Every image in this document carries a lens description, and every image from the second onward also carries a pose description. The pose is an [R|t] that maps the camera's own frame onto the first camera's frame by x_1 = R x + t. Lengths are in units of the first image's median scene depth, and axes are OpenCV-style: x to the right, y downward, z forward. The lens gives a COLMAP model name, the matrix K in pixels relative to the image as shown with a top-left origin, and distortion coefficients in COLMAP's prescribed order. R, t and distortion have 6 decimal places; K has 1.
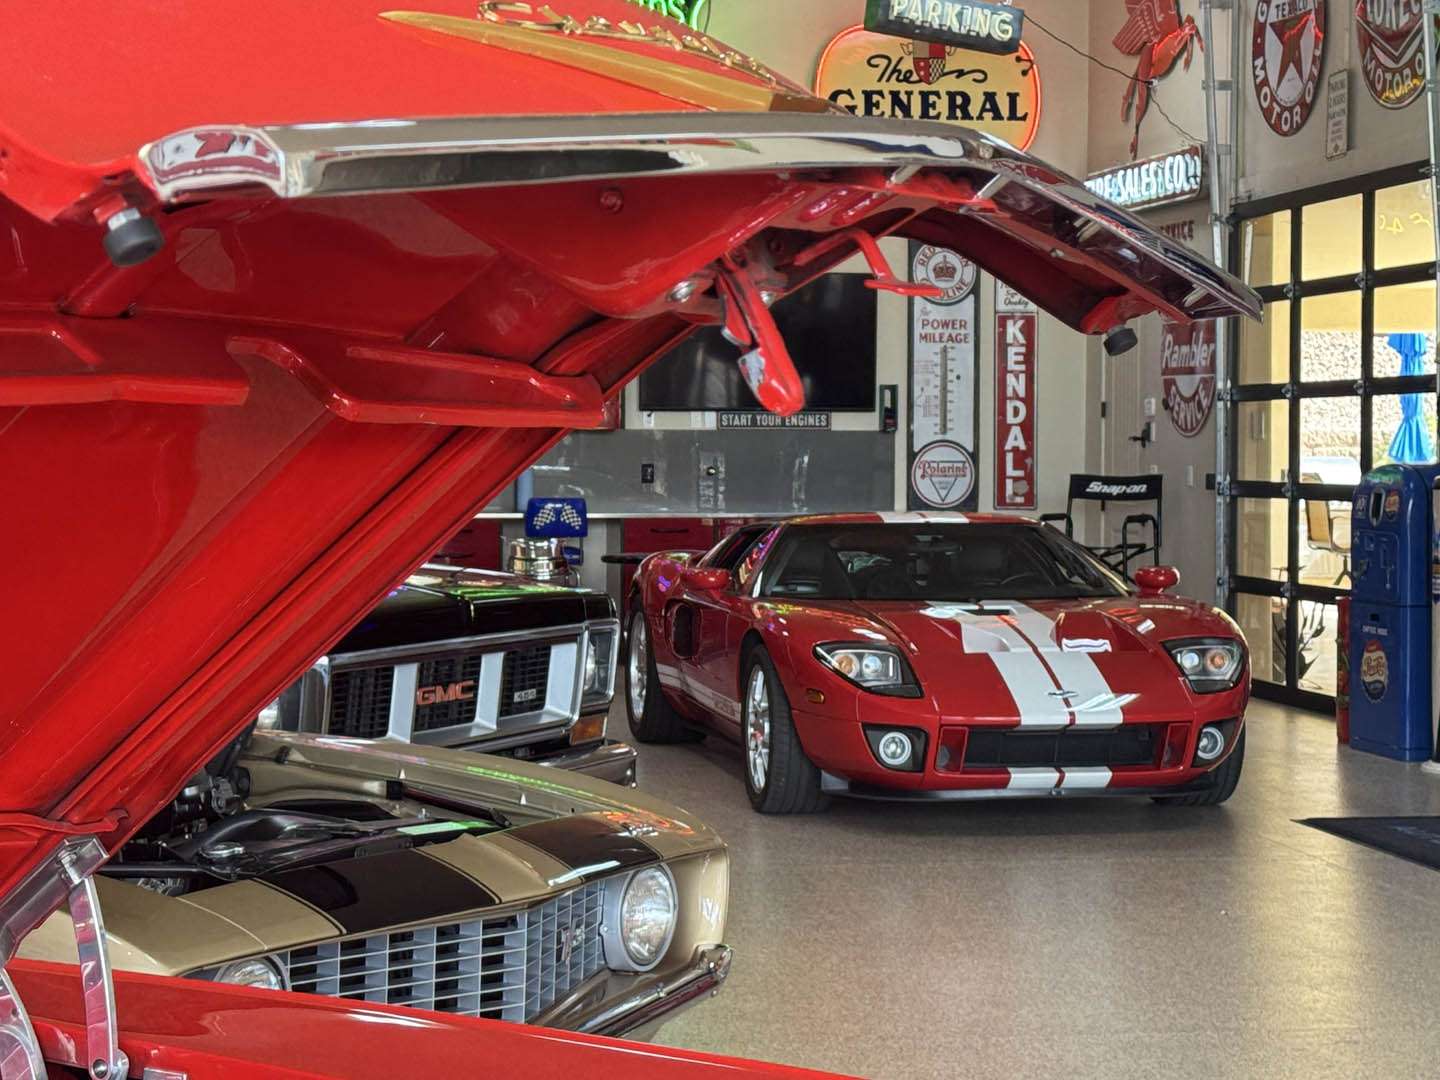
lens RADIAL K [[3121.5, 0, 719.9], [0, 3121.5, 538.7], [0, 0, 1]] dist [-0.057058, 0.000000]
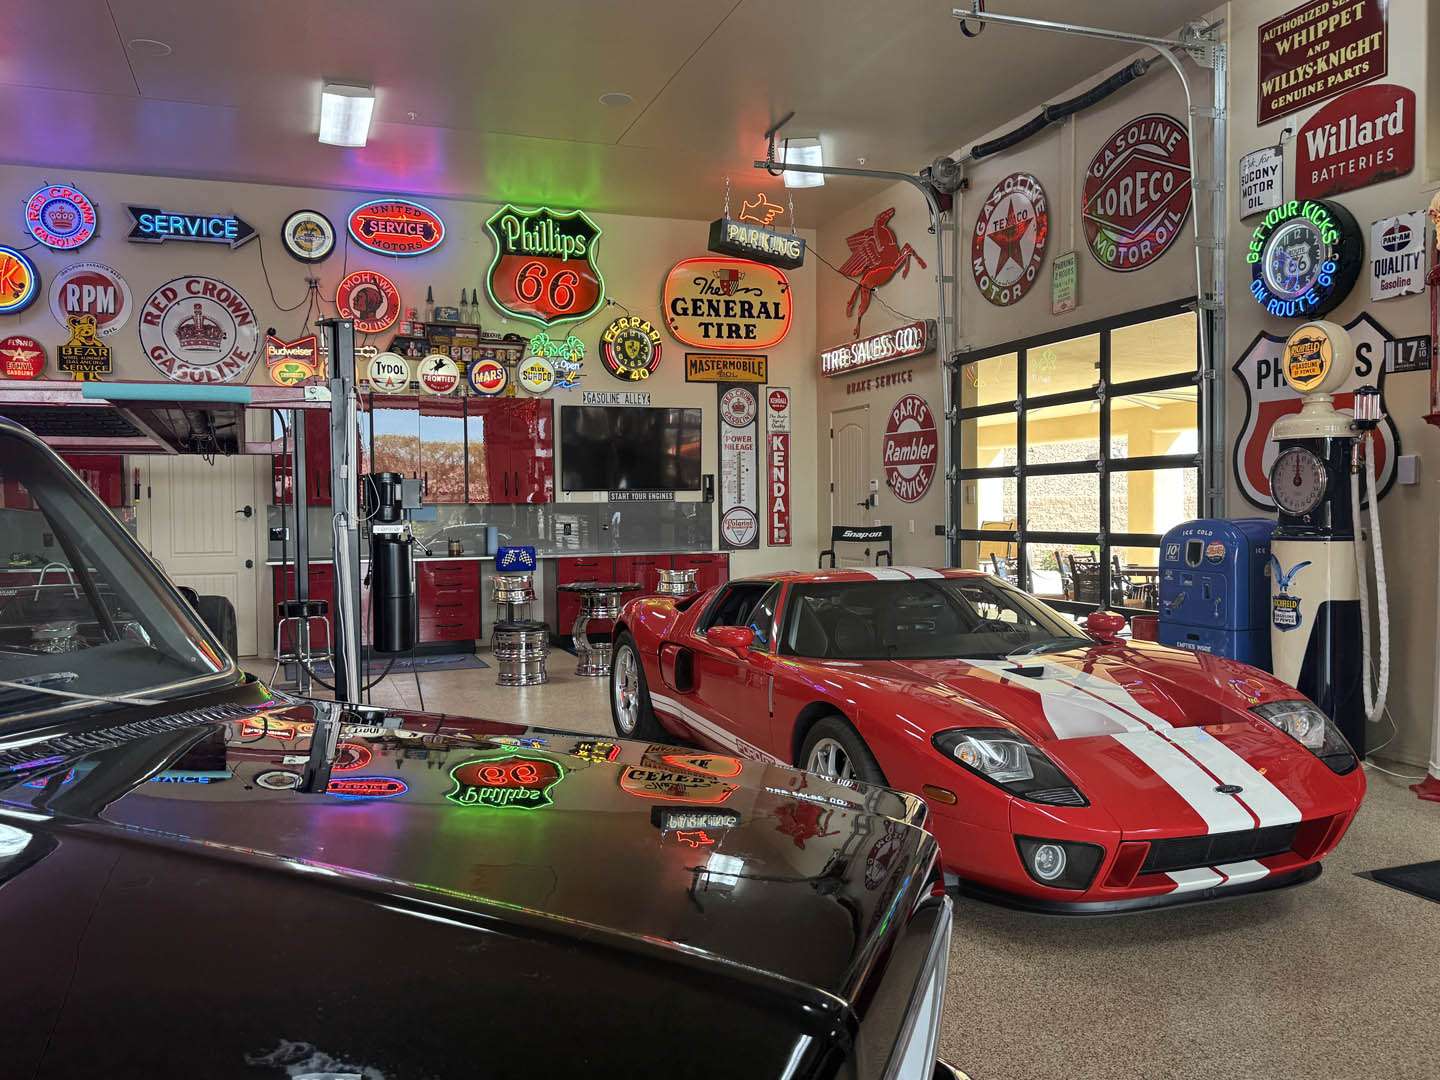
lens RADIAL K [[1182.2, 0, 724.8], [0, 1182.2, 547.3], [0, 0, 1]] dist [0.065797, -0.011357]
pose [[0.985291, -0.019815, 0.169733, -0.050055], [0.019214, 0.999802, 0.005182, -0.013679], [-0.169802, -0.001845, 0.985476, 0.387678]]
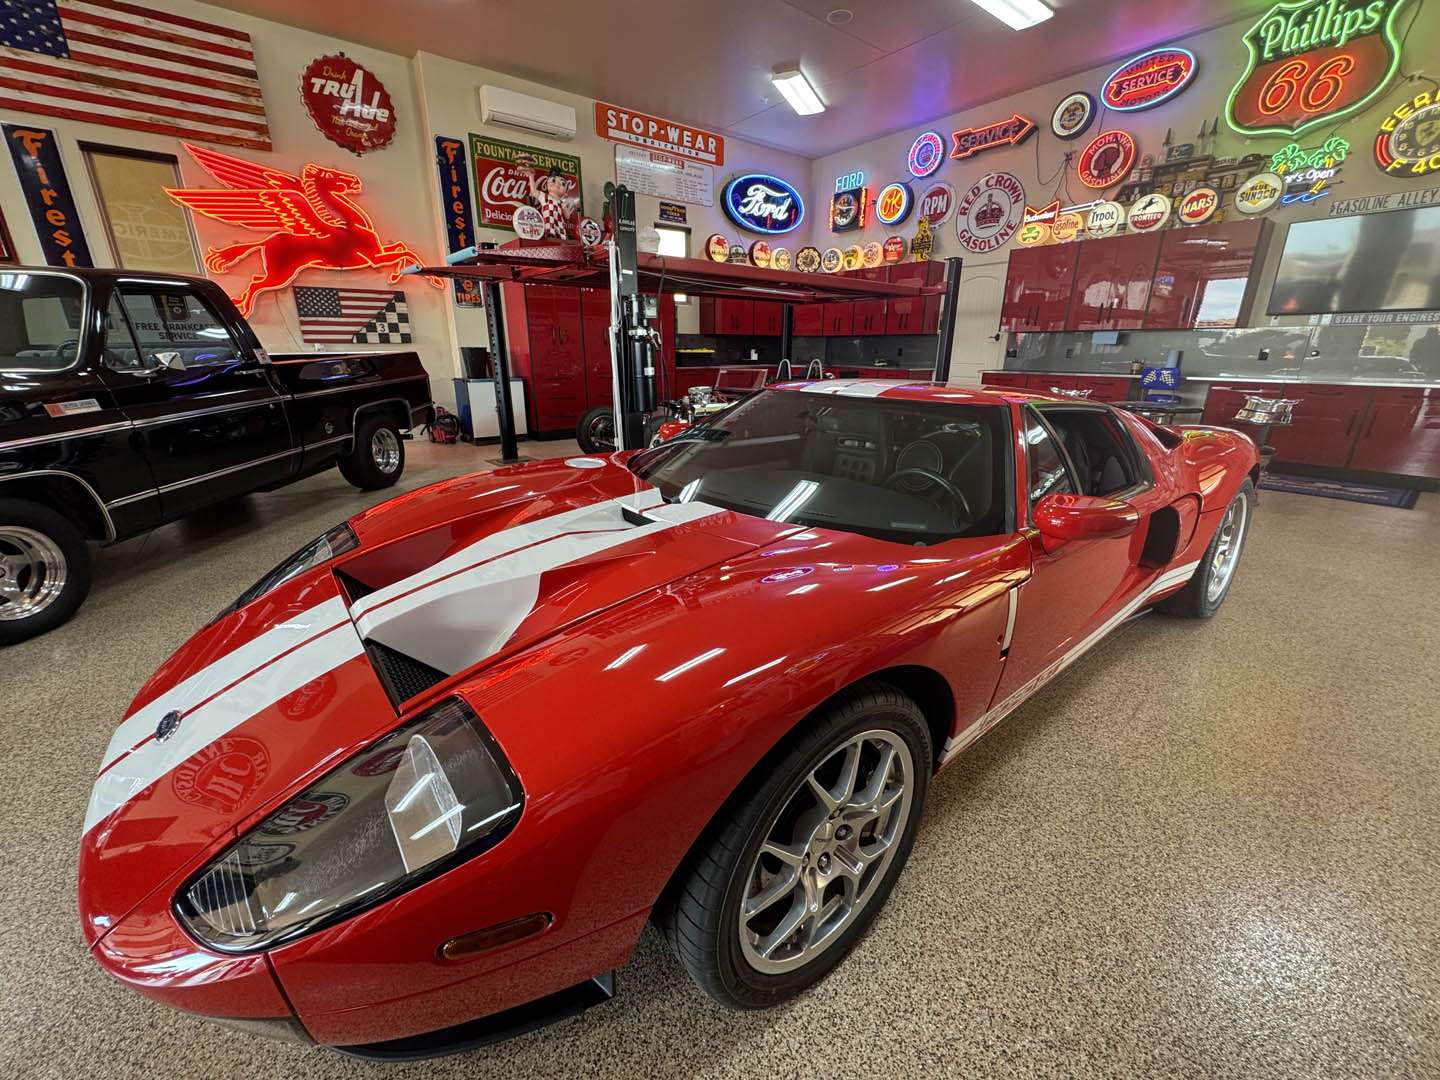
lens RADIAL K [[577.6, 0, 727.9], [0, 577.6, 533.0], [0, 0, 1]] dist [0.003090, 0.000925]
pose [[0.498885, 0.259811, -0.826808, 0.127733], [-0.027964, 0.958337, 0.284269, -0.009188], [0.866217, -0.118697, 0.485365, 0.605264]]
